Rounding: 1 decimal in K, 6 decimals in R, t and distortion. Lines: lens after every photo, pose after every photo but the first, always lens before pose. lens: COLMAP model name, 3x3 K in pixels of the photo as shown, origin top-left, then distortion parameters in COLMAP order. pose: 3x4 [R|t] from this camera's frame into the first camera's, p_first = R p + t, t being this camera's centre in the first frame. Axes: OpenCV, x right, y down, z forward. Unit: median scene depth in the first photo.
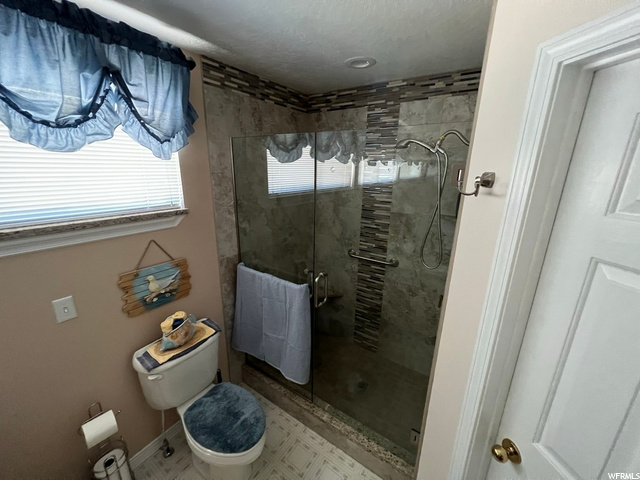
lens RADIAL K [[257.6, 0, 319.9], [0, 257.6, 238.3], [0, 0, 1]] dist [-0.000067, 0.000730]
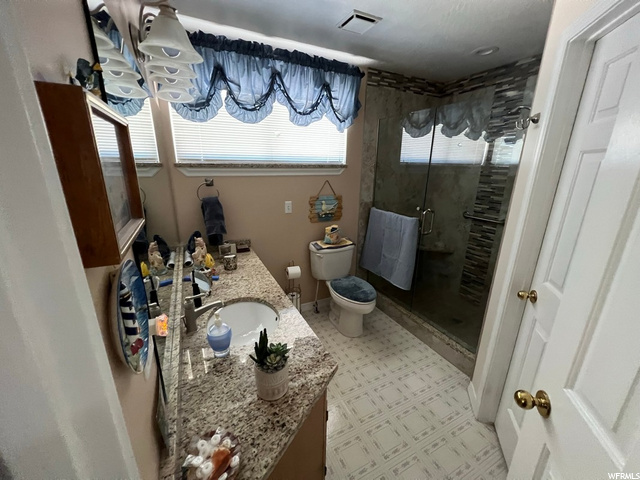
lens RADIAL K [[257.6, 0, 319.9], [0, 257.6, 239.2], [0, 0, 1]] dist [-0.000067, 0.000730]
pose [[0.871476, 0.130812, -0.472671, 0.160882], [-0.128865, 0.990984, 0.036663, 0.300363], [0.473205, 0.028960, 0.880476, -0.480450]]
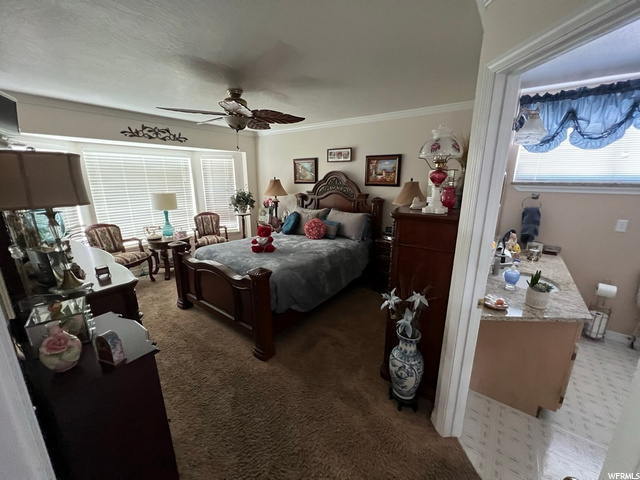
lens RADIAL K [[257.6, 0, 321.0], [0, 257.6, 238.9], [0, 0, 1]] dist [-0.000067, 0.000730]
pose [[-0.043578, 0.219488, -0.974642, 0.801087], [-0.274204, 0.935476, 0.222928, 0.406900], [0.960684, 0.276966, 0.019418, -0.921951]]
